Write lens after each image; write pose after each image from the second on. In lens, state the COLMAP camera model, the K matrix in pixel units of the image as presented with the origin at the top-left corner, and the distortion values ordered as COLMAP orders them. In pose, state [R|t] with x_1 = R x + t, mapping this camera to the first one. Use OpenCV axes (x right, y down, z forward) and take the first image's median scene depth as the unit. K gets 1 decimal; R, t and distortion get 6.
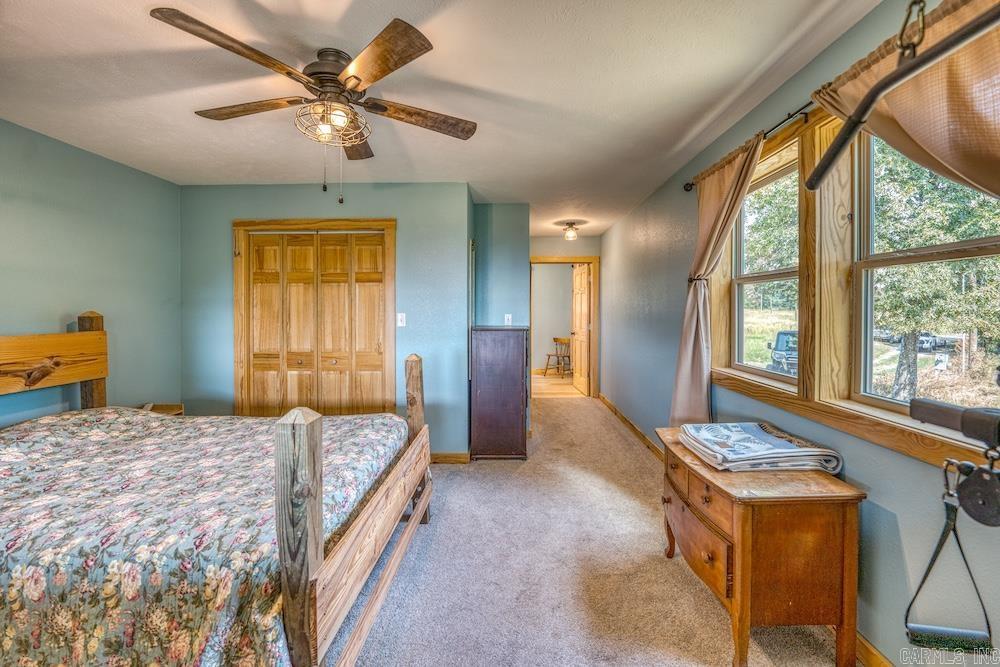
lens RADIAL K [[432.5, 0, 510.3], [0, 432.5, 307.2], [0, 0, 1]] dist [0.001279, 0.000240]
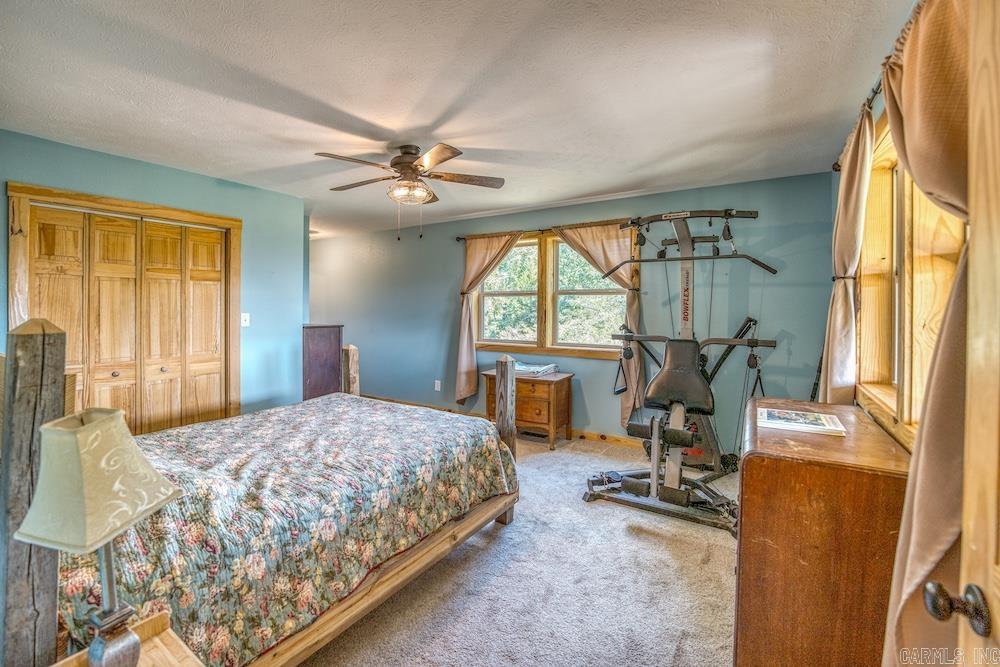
lens RADIAL K [[432.5, 0, 483.5], [0, 432.5, 310.8], [0, 0, 1]] dist [0.001279, 0.000240]
pose [[0.538078, -0.001028, 0.842895, -0.816766], [-0.003447, 0.999988, 0.003420, 0.002146], [-0.842888, -0.004745, 0.538068, -0.020075]]
